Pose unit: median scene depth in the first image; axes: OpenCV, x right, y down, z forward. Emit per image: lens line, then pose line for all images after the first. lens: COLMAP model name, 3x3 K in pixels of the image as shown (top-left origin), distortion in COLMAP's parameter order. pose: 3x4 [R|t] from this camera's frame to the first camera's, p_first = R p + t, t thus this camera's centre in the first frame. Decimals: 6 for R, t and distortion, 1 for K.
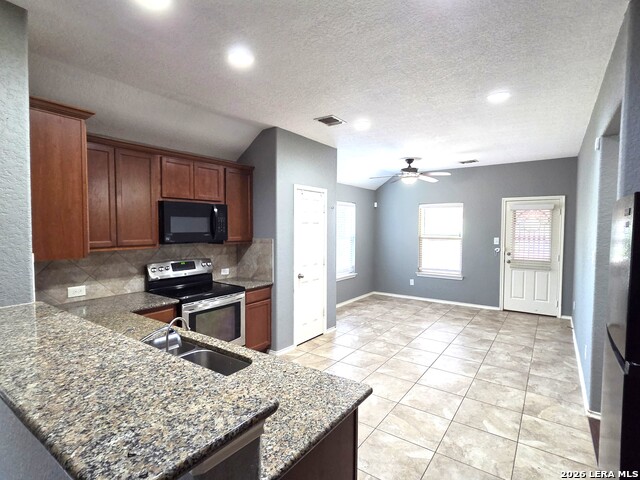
lens RADIAL K [[327.8, 0, 315.7], [0, 327.8, 241.8], [0, 0, 1]] dist [-0.001727, 0.004661]
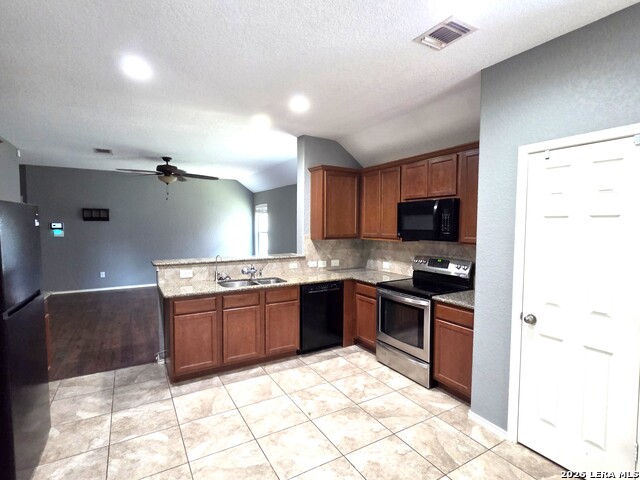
lens RADIAL K [[327.8, 0, 321.1], [0, 327.8, 241.0], [0, 0, 1]] dist [-0.001727, 0.004661]
pose [[-0.396879, 0.044117, -0.916810, 0.485180], [-0.046997, 0.996557, 0.068299, -0.033738], [0.916667, 0.070193, -0.393439, 0.774436]]
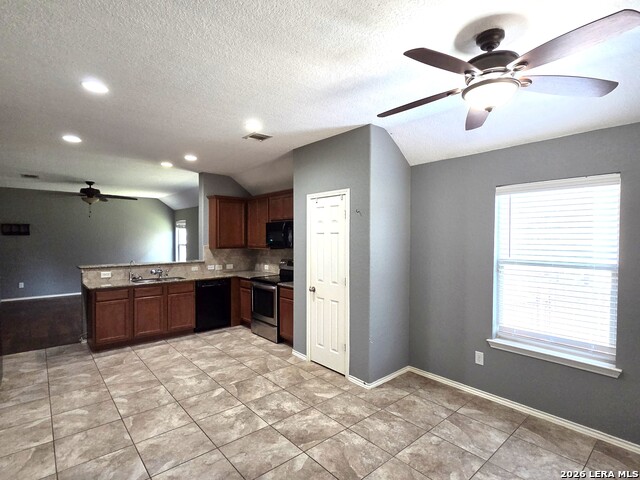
lens RADIAL K [[327.8, 0, 321.3], [0, 327.8, 241.1], [0, 0, 1]] dist [-0.001727, 0.004661]
pose [[-0.223641, 0.010536, -0.974615, 0.757480], [-0.045623, 0.998732, 0.021265, -0.048493], [0.973603, 0.049221, -0.222877, 1.067033]]
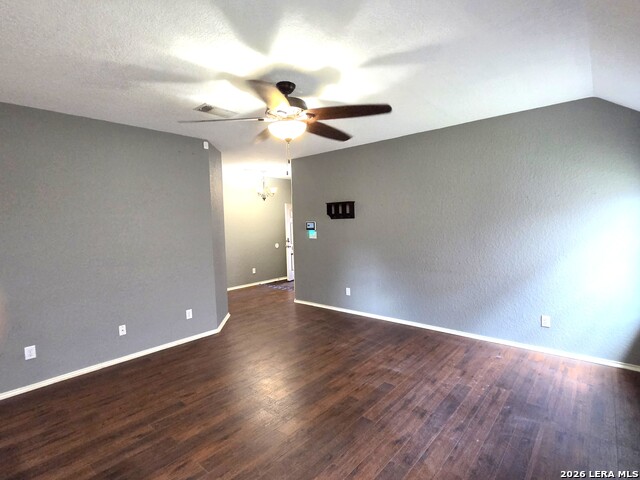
lens RADIAL K [[327.8, 0, 314.6], [0, 327.8, 243.6], [0, 0, 1]] dist [-0.001727, 0.004661]
pose [[-0.995873, 0.015842, 0.089362, -0.487994], [0.025837, 0.993392, 0.111827, -0.017547], [-0.087000, 0.113675, -0.989702, 0.356696]]
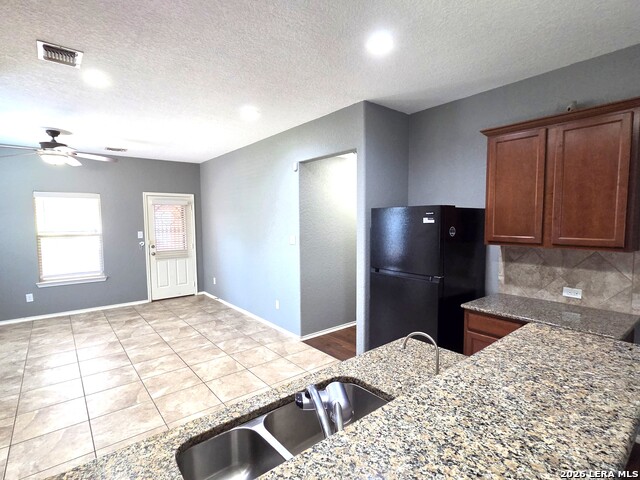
lens RADIAL K [[327.8, 0, 318.6], [0, 327.8, 241.7], [0, 0, 1]] dist [-0.001727, 0.004661]
pose [[0.259221, -0.072465, 0.963096, -0.339312], [0.052714, 0.996756, 0.060810, -0.016696], [-0.964378, 0.035006, 0.262200, 0.271046]]
